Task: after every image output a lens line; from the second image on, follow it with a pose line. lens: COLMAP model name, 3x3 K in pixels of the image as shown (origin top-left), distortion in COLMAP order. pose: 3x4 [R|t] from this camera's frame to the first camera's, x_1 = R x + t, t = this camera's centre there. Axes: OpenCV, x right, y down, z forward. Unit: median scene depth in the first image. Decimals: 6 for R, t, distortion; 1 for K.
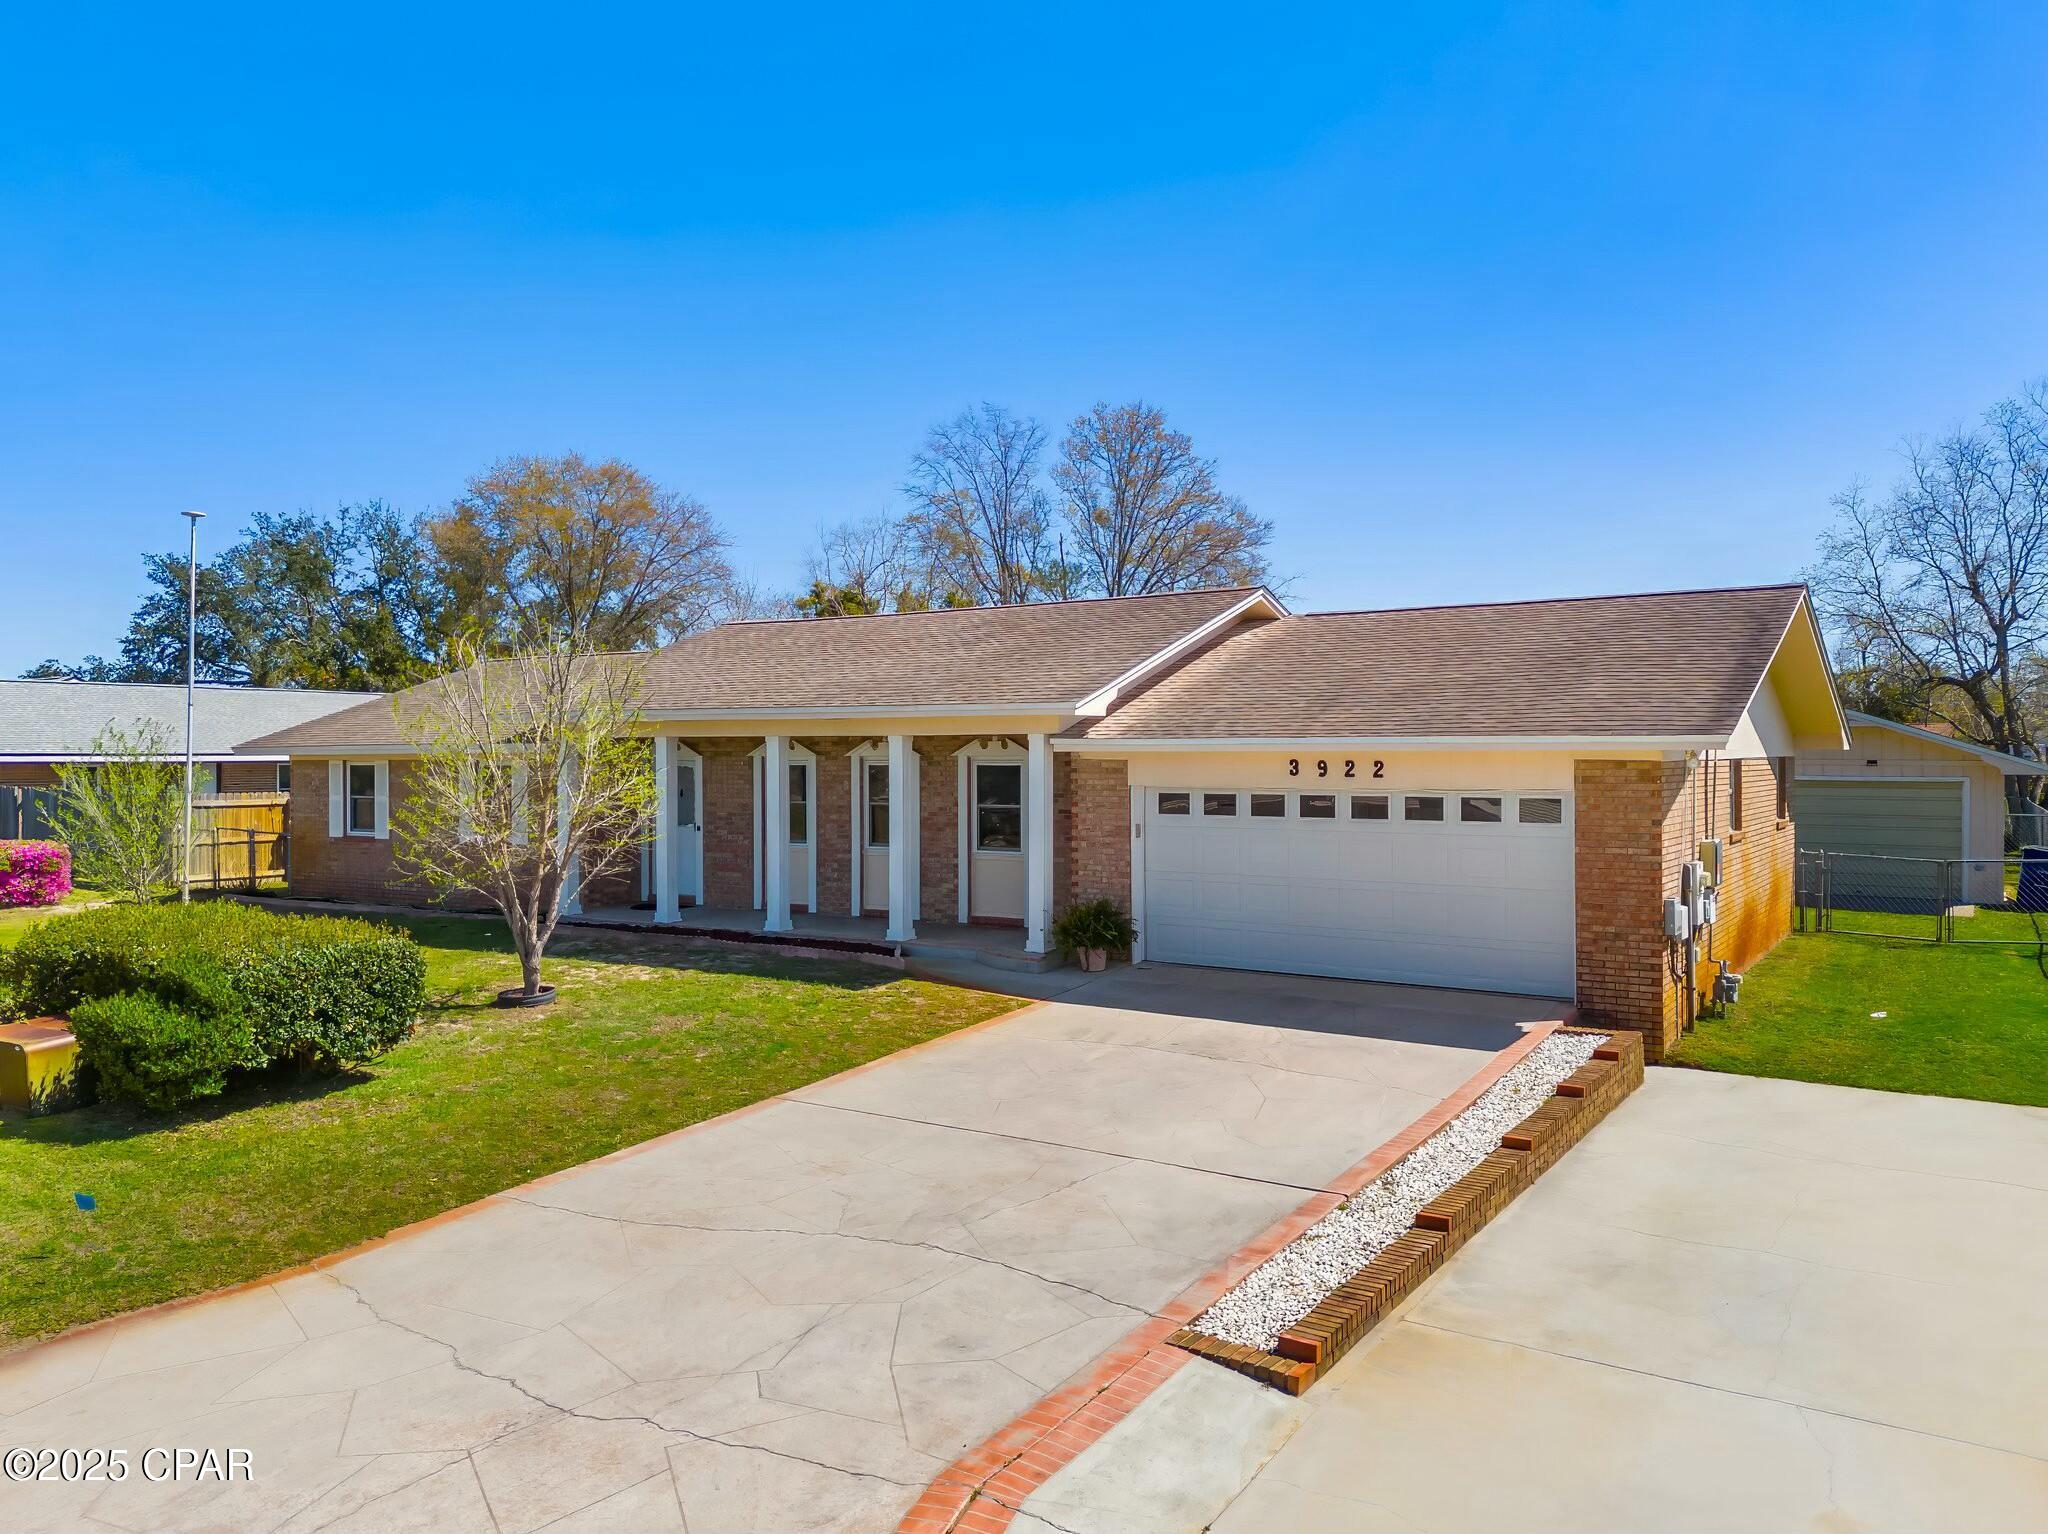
lens RADIAL K [[1493.1, 0, 1001.7], [0, 1493.1, 806.8], [0, 0, 1]] dist [0.041705, -0.000611]
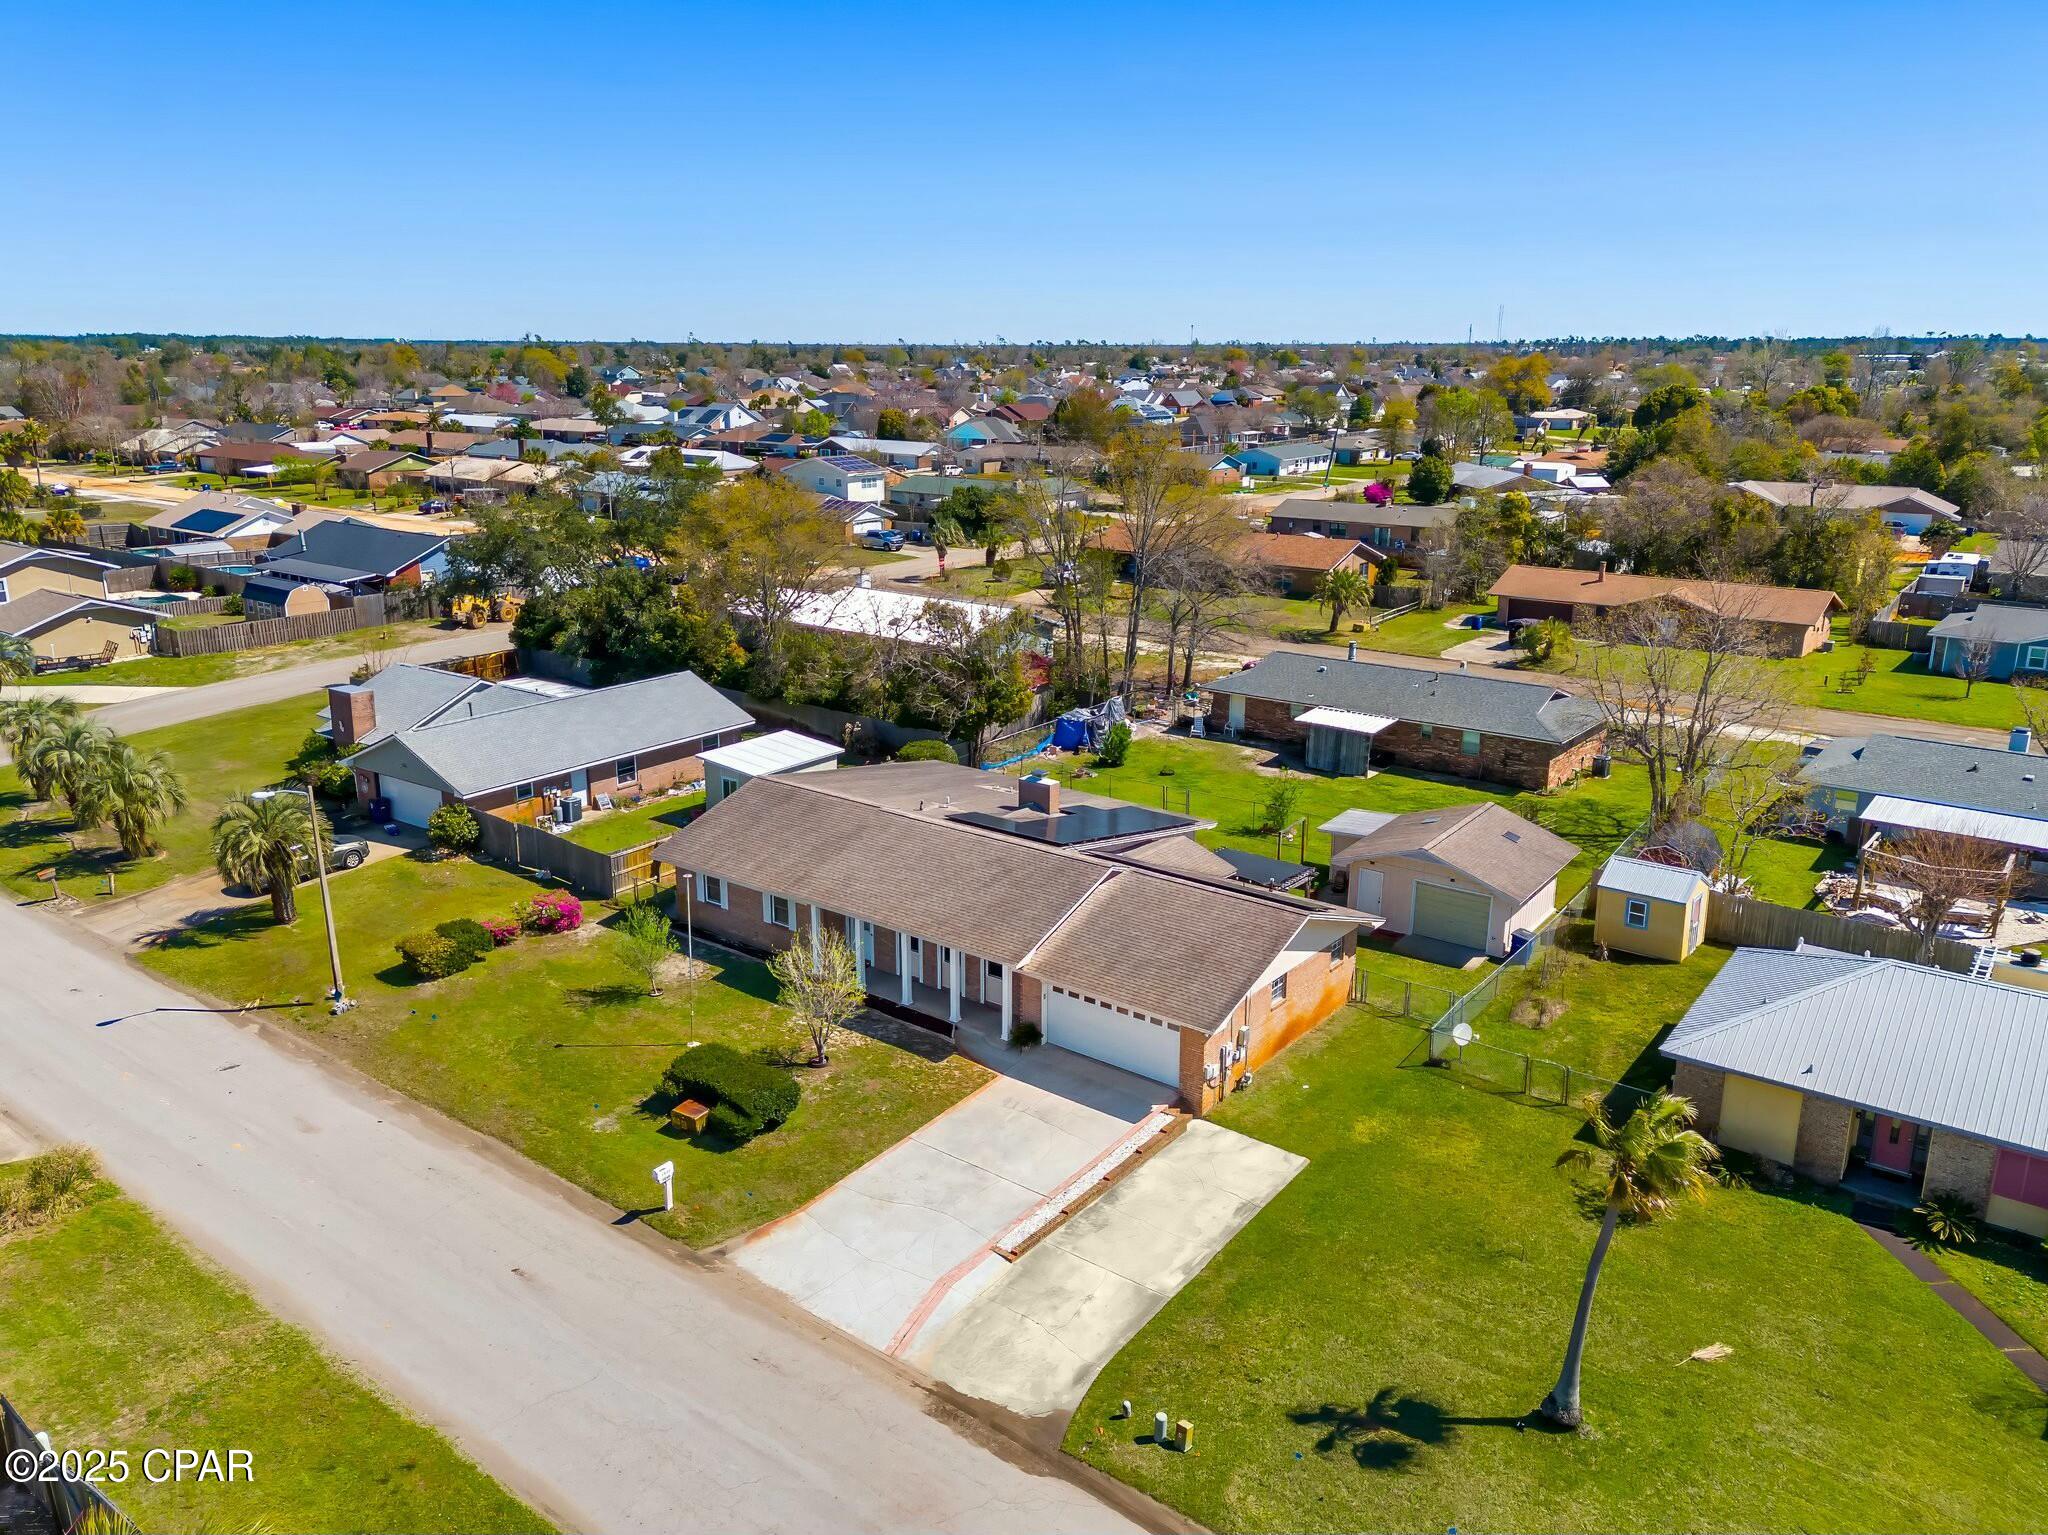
lens RADIAL K [[1464.5, 0, 1024.0], [0, 1464.5, 767.5], [0, 0, 1]] dist [0.073349, 0.000403]
pose [[0.997618, 0.031120, -0.061556, 0.174582], [-0.015874, 0.972068, 0.234160, -0.846925], [0.067124, -0.232625, 0.970247, -1.212927]]
